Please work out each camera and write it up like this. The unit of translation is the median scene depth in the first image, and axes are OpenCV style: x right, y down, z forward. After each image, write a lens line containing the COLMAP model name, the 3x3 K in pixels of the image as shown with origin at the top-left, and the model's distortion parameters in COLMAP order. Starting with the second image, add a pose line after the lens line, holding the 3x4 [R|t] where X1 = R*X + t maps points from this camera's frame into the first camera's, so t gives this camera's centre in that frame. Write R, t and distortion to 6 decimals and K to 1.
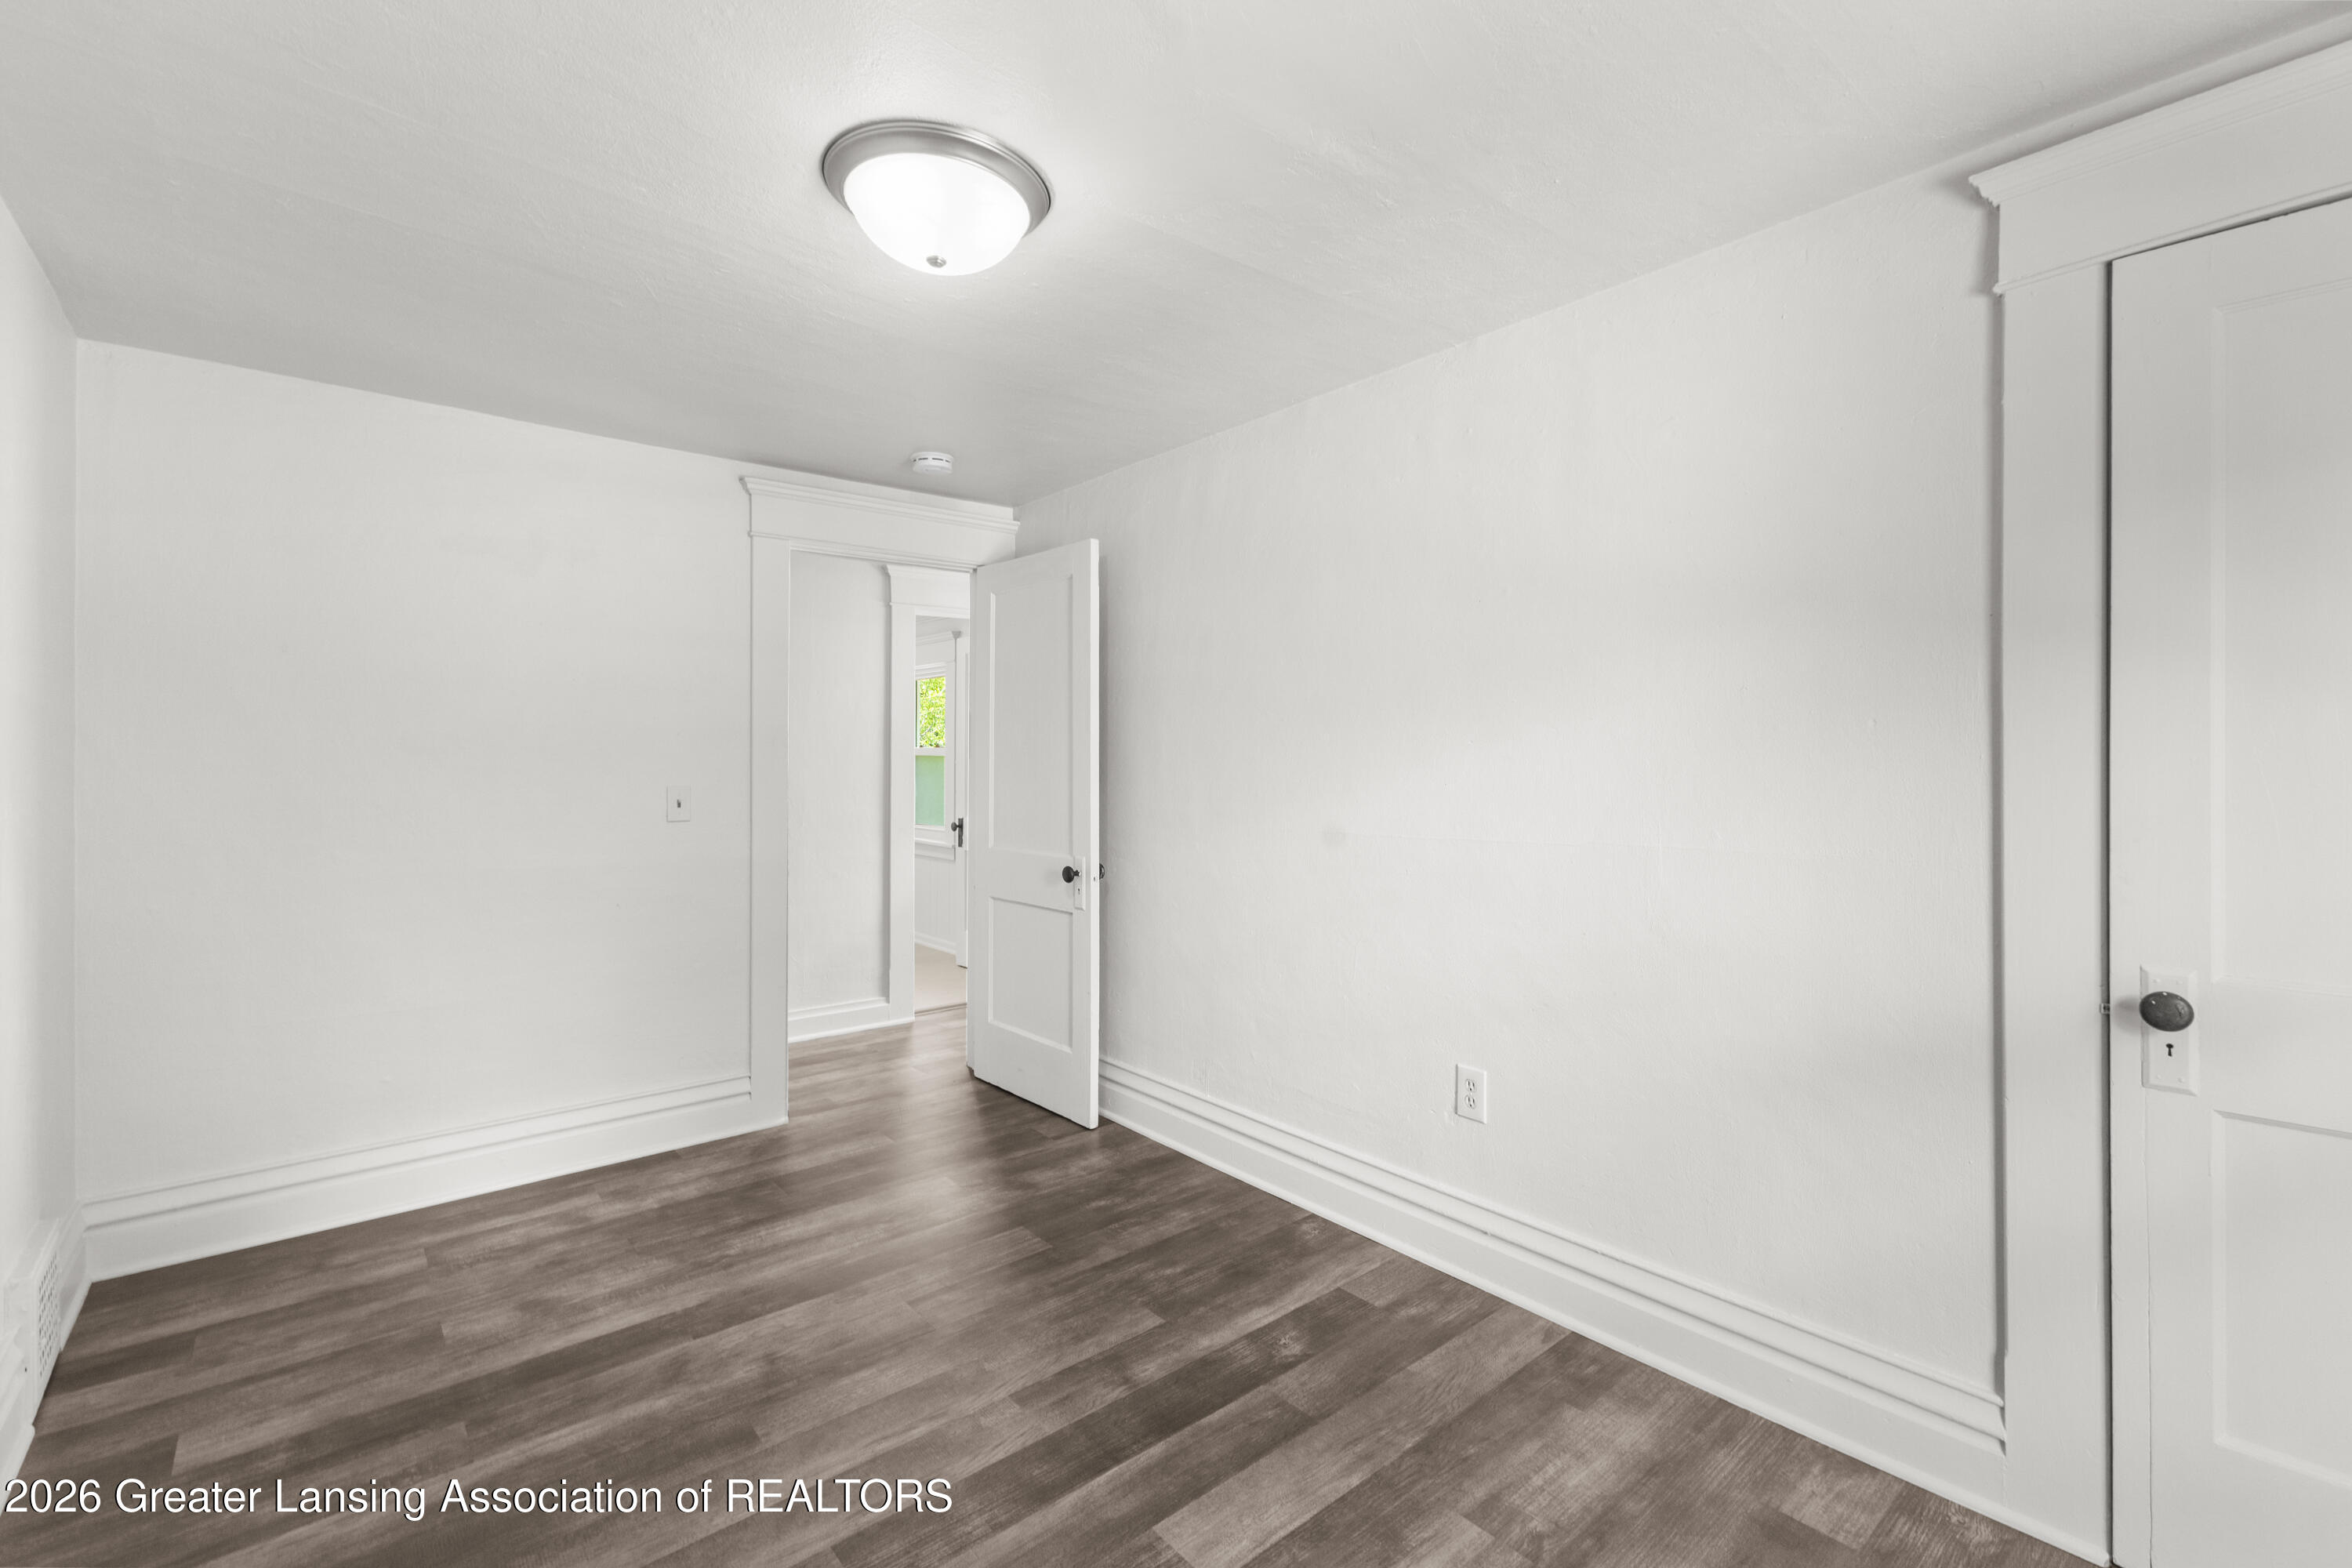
lens RADIAL K [[1025.5, 0, 1178.0], [0, 1025.5, 777.0], [0, 0, 1]] dist [0.016685, 0.003558]
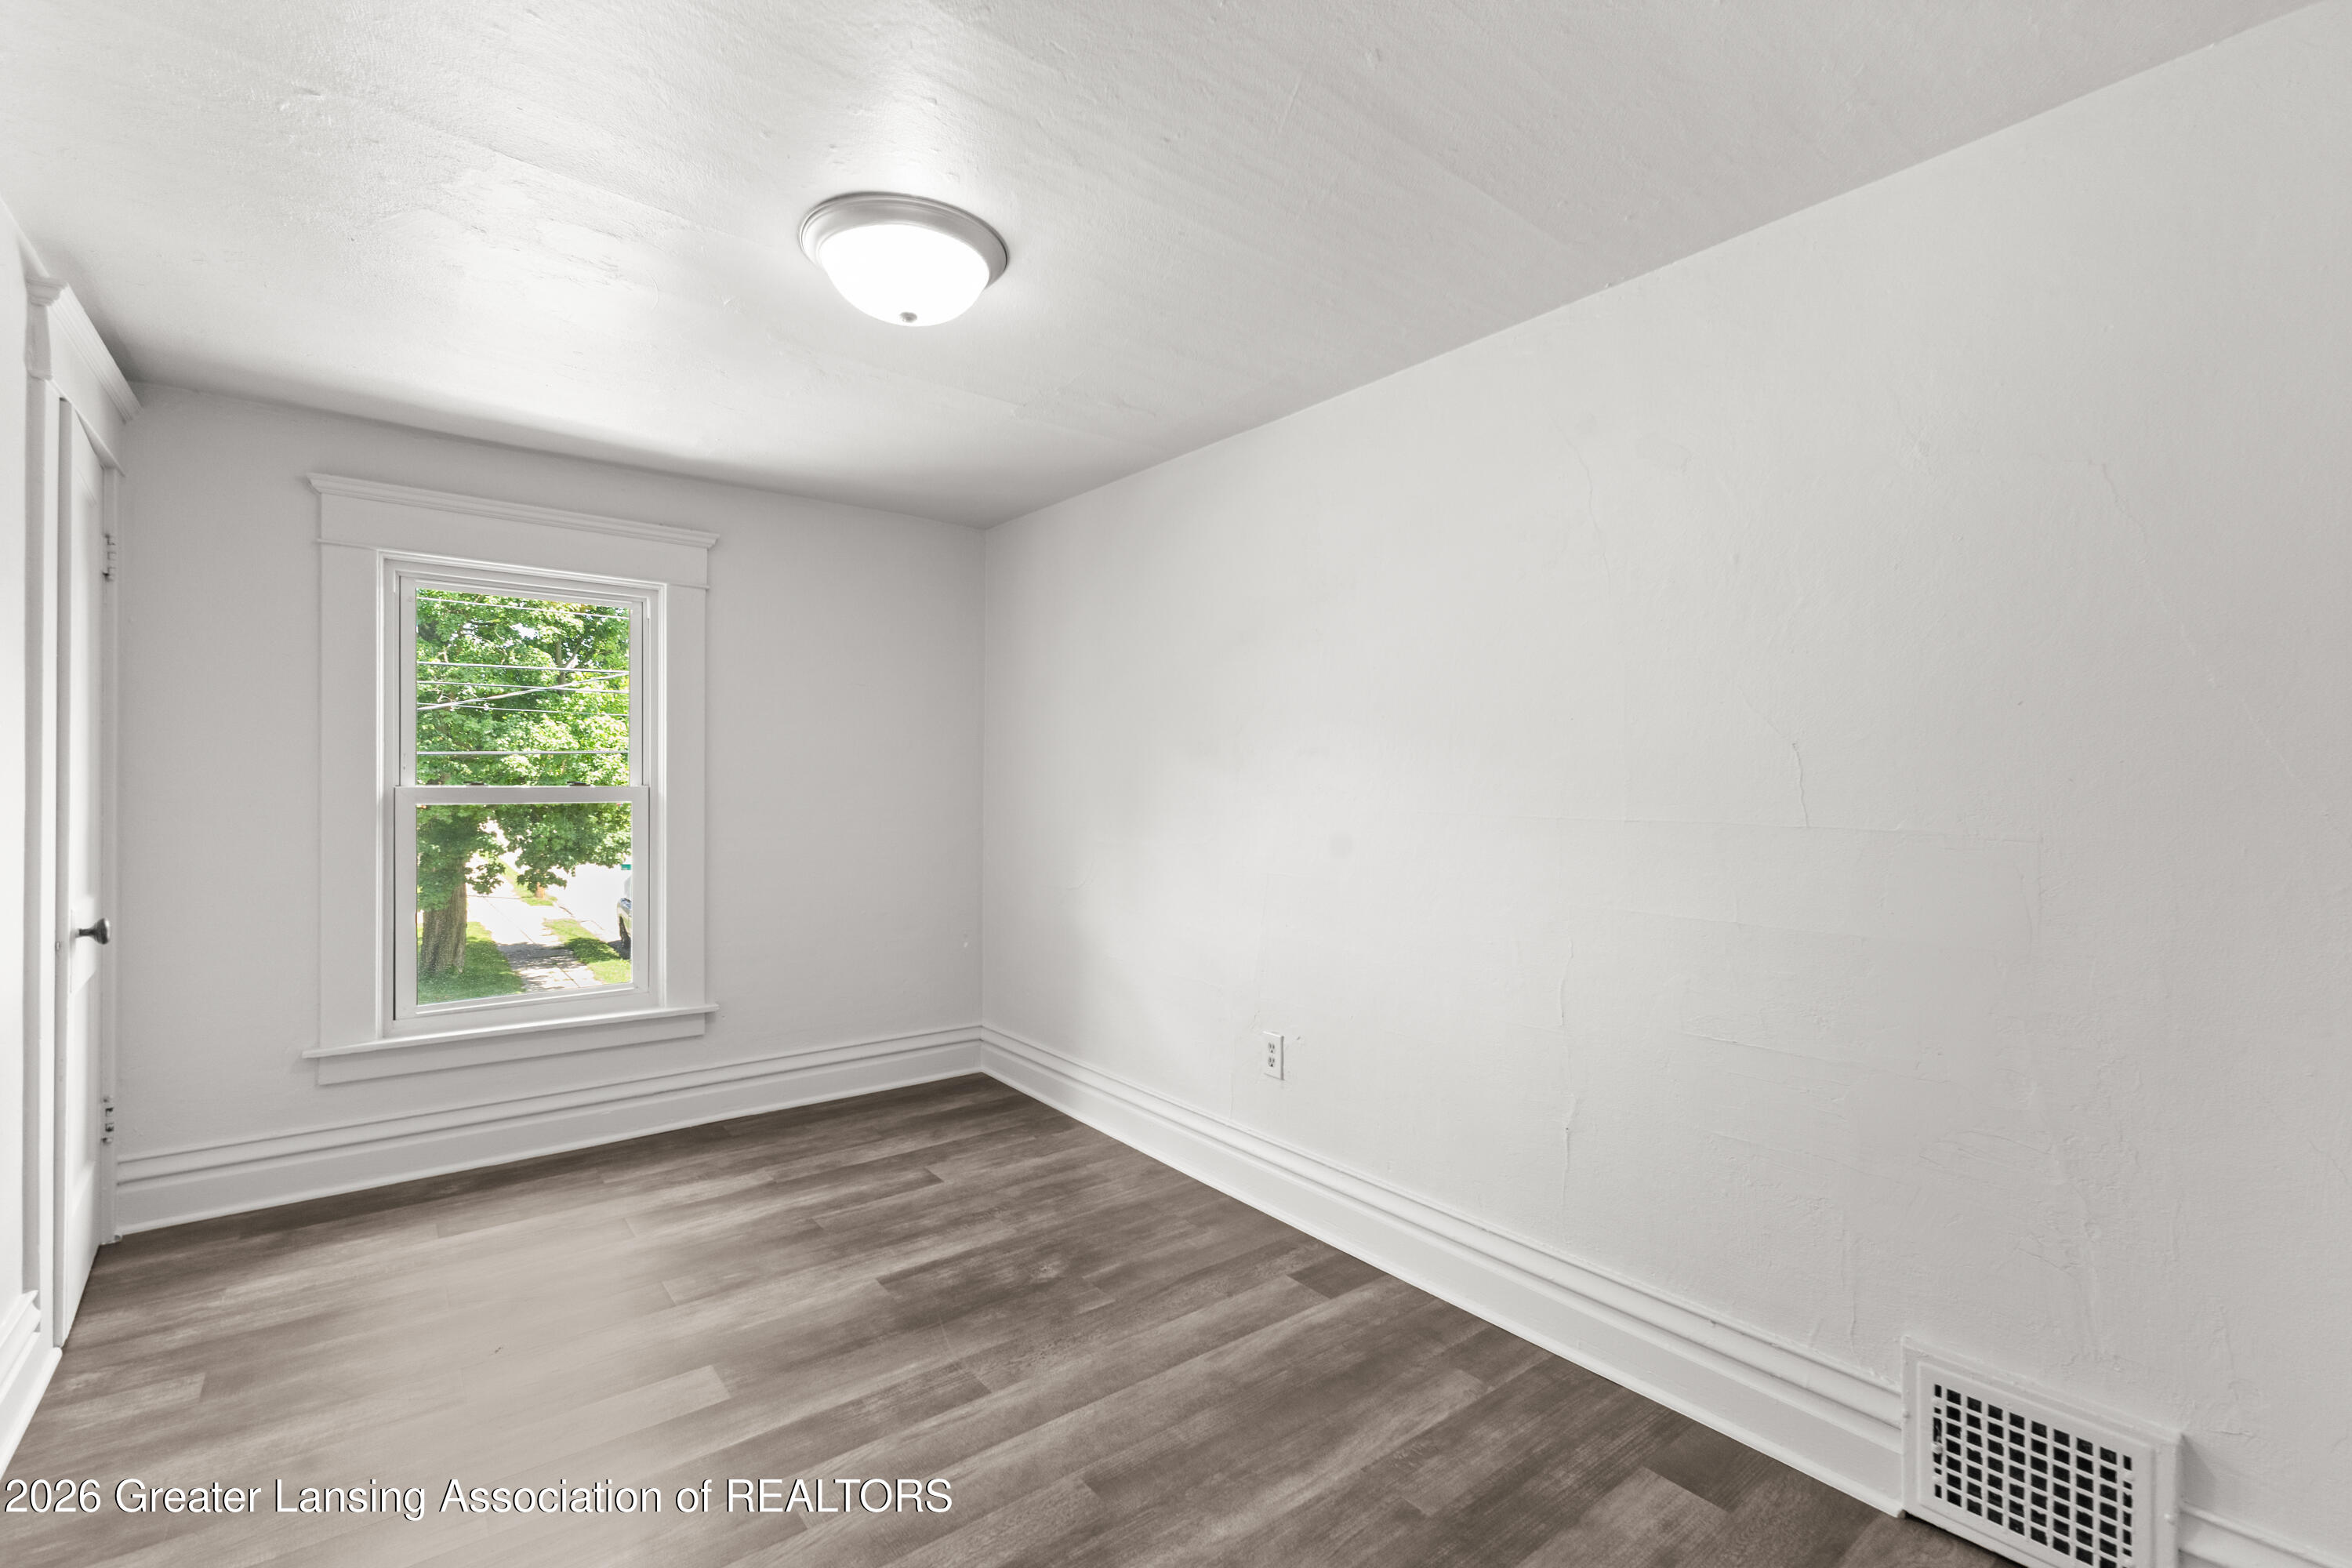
lens RADIAL K [[1025.5, 0, 1160.0], [0, 1025.5, 792.7], [0, 0, 1]] dist [0.016685, 0.003558]
pose [[-0.998701, 0.000958, 0.050941, -0.519362], [0.001538, 0.999934, 0.011345, 0.004744], [-0.050927, 0.011408, -0.998637, 1.921203]]
